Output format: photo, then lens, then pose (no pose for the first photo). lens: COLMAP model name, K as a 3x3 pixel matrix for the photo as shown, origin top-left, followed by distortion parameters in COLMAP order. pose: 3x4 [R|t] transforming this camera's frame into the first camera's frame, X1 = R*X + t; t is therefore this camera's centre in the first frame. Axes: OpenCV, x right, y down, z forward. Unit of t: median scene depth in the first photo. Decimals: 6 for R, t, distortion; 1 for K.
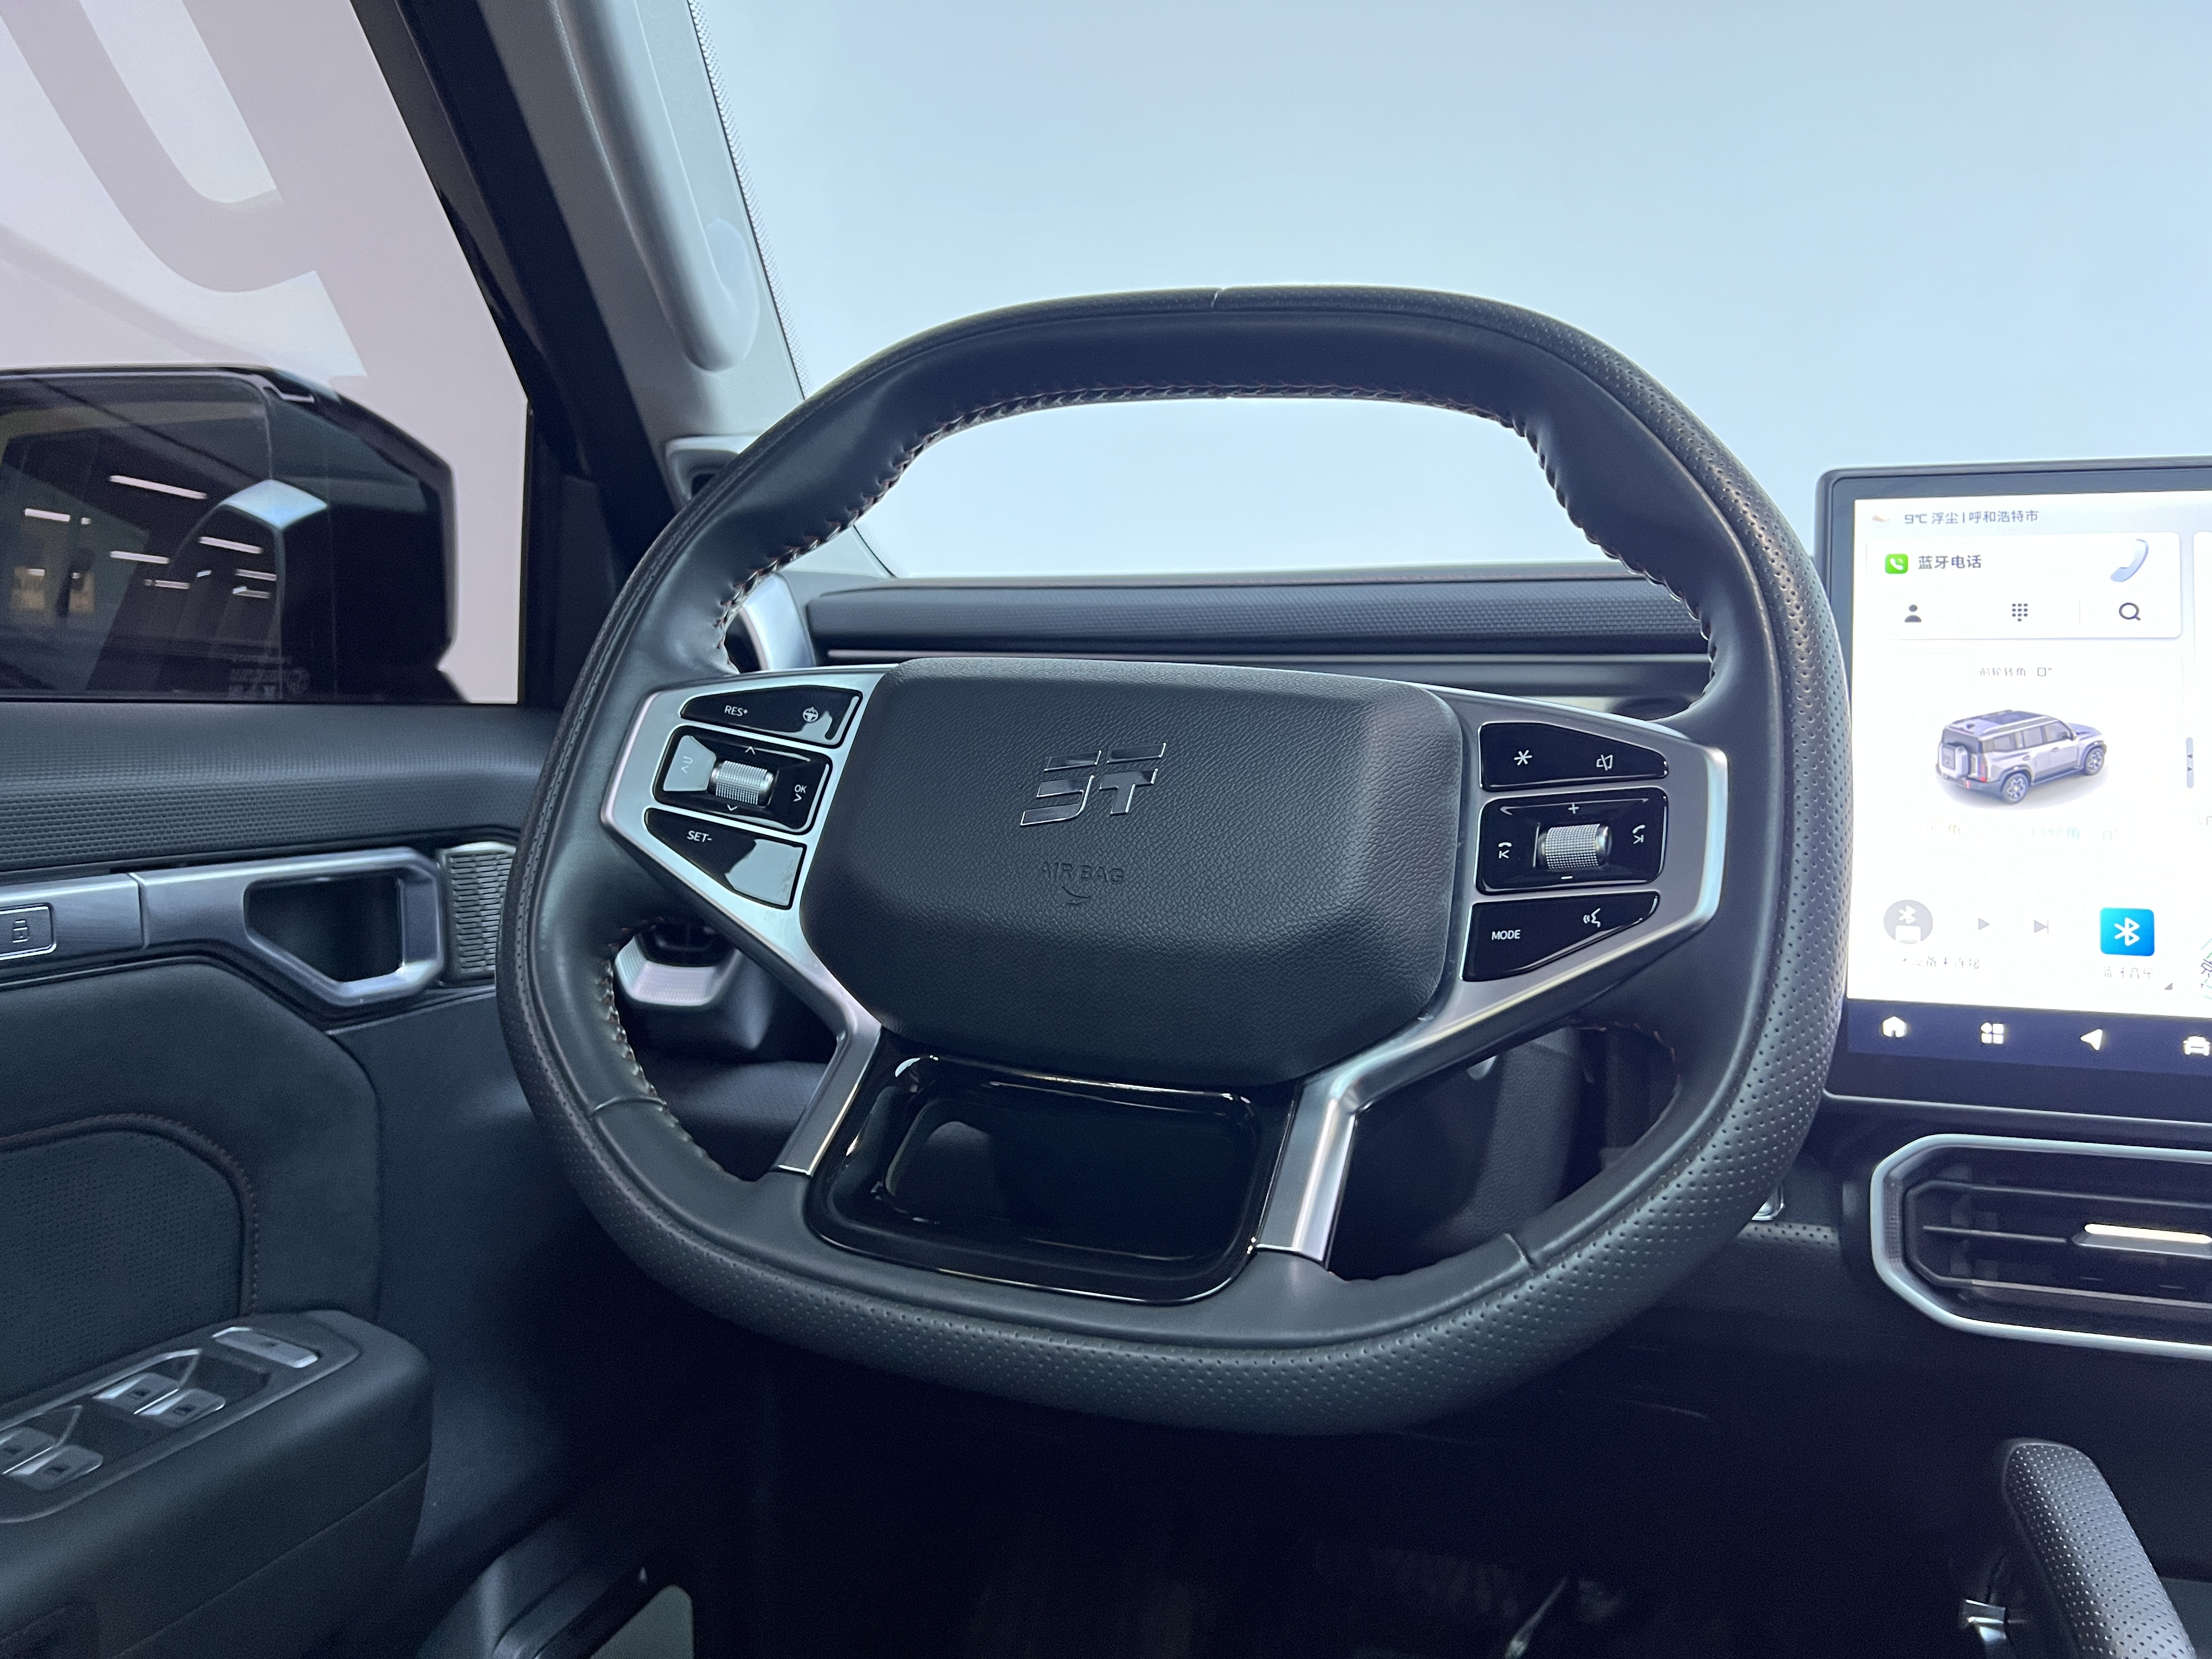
lens RADIAL K [[1687.8, 0, 1106.0], [0, 1687.8, 829.5], [0, 0, 1]] dist [0.066549, -0.058266]
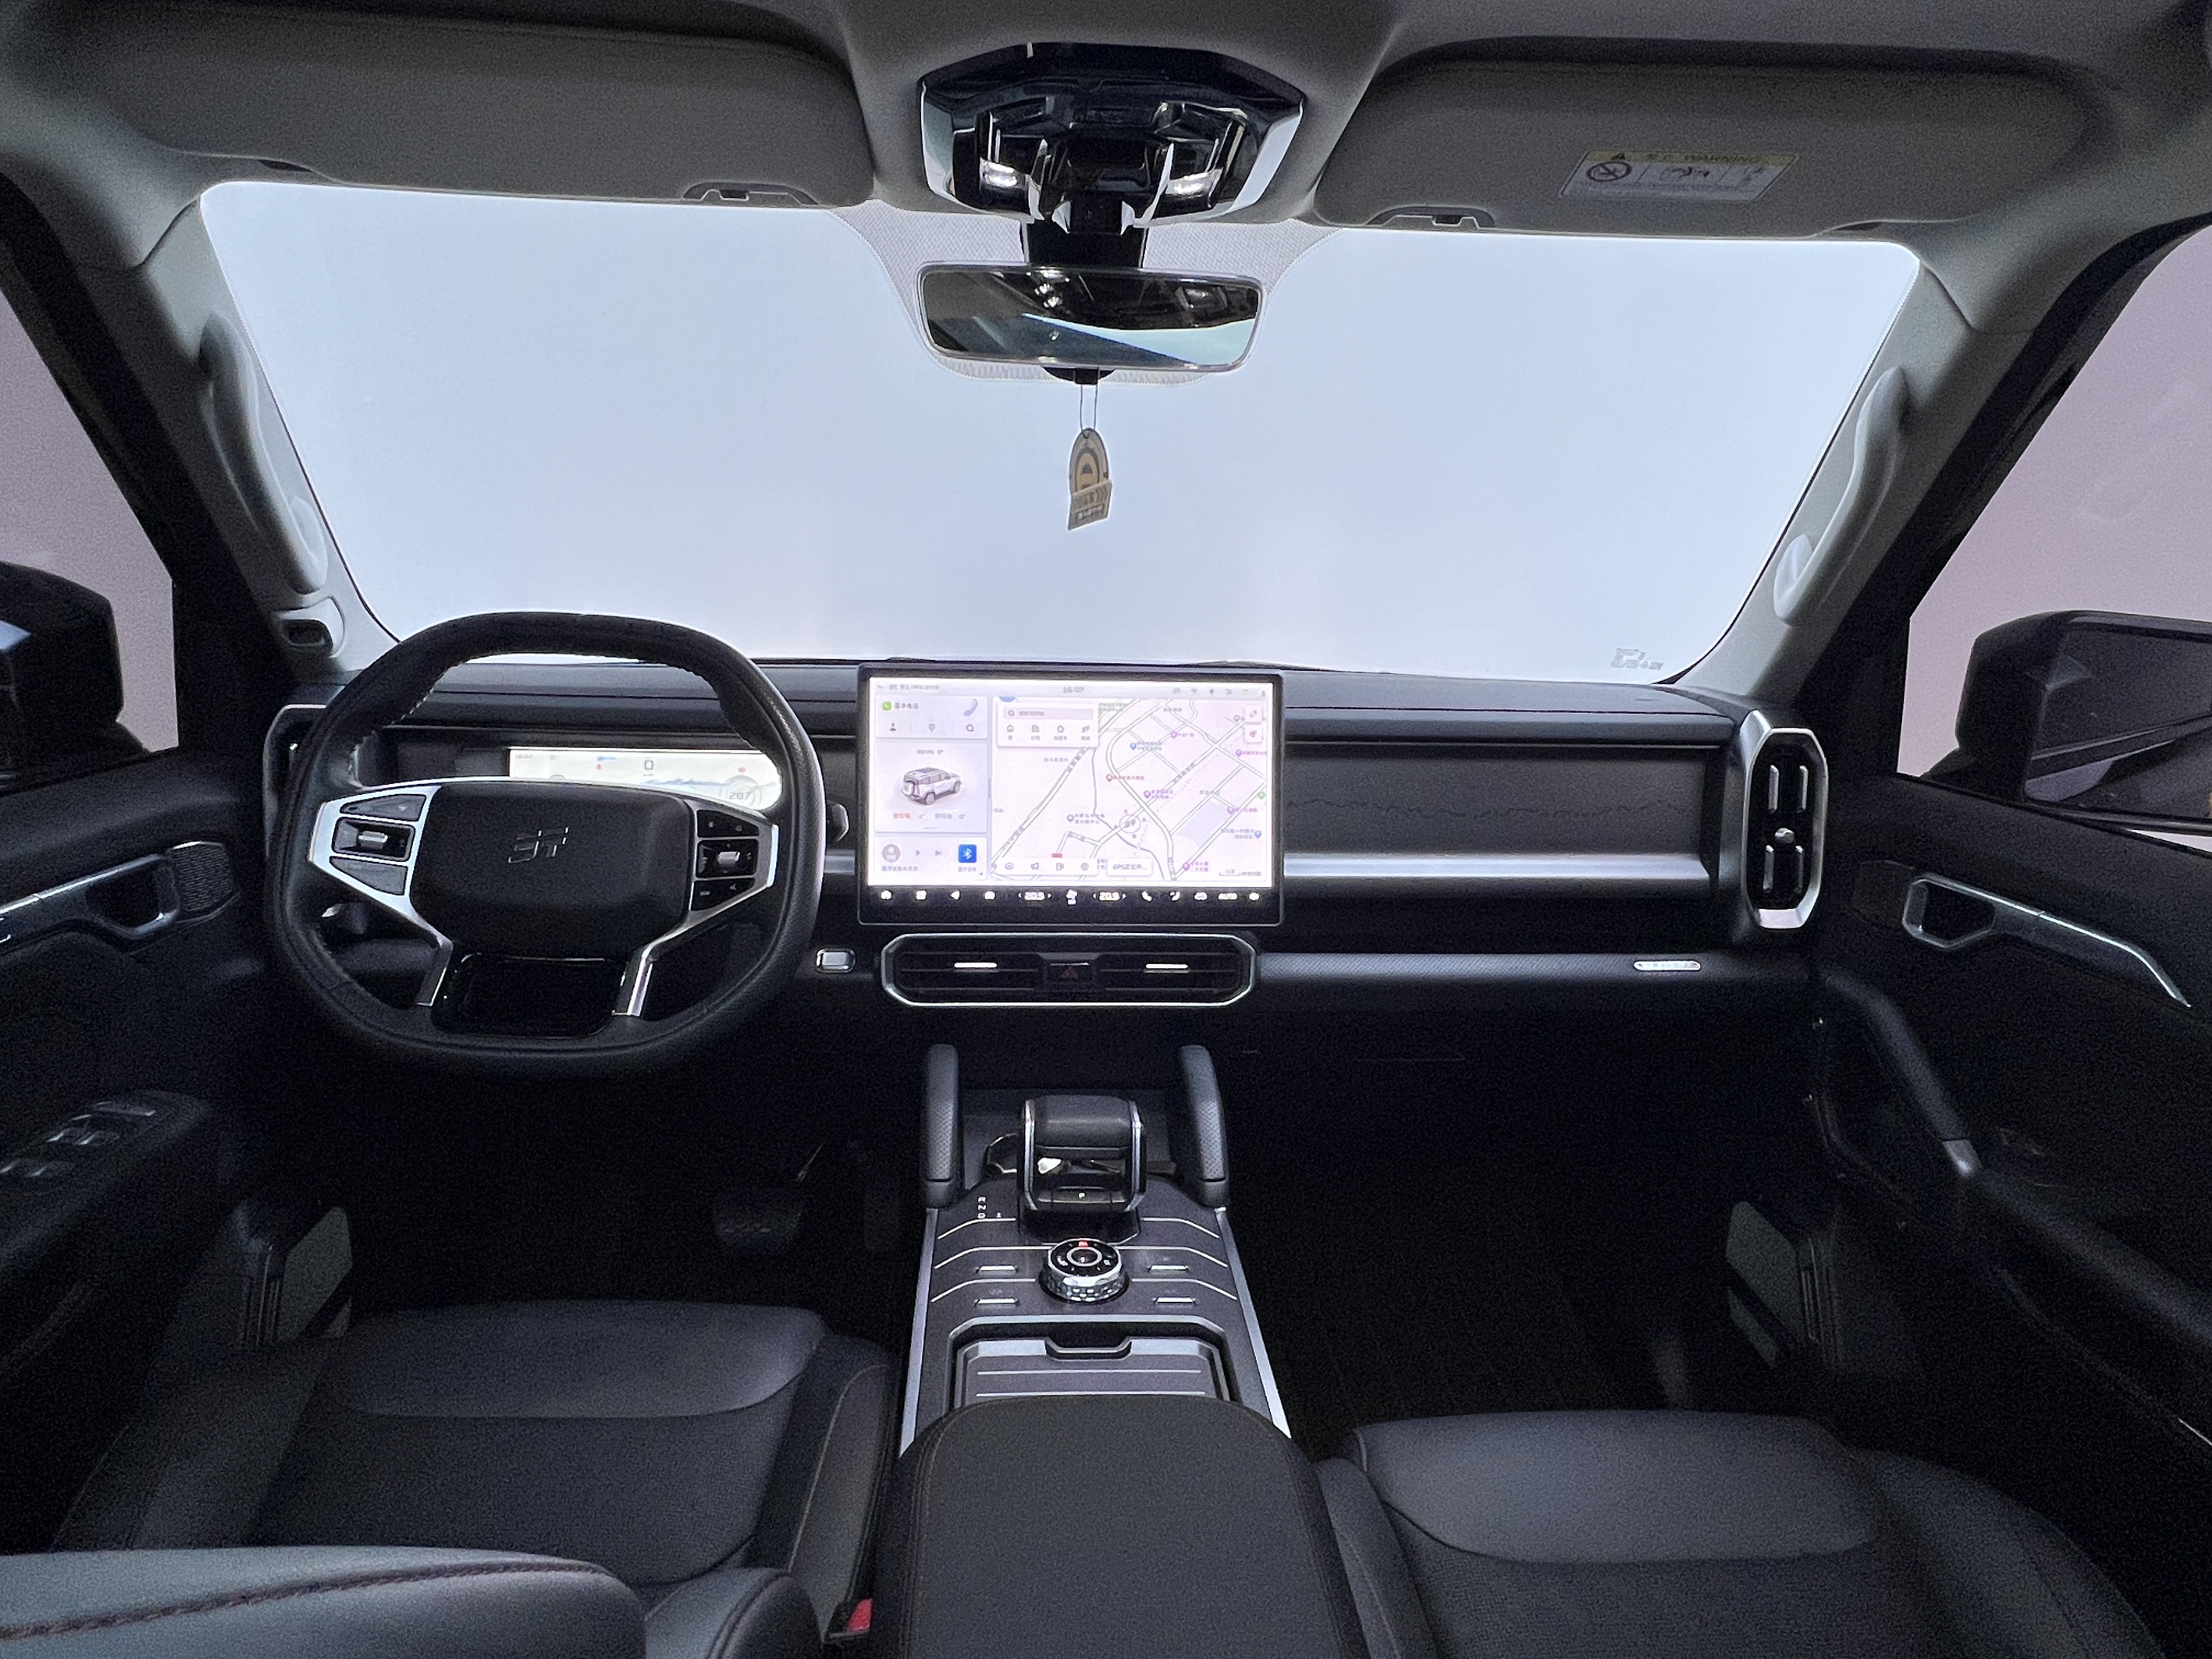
lens RADIAL K [[1395.7, 0, 1106.0], [0, 1395.7, 829.5], [0, 0, 1]] dist [0.005181, 0.001032]
pose [[0.930979, -0.069021, 0.358490, 0.028343], [0.016104, 0.988774, 0.148549, -0.285356], [-0.364718, -0.132523, 0.921639, -1.022189]]
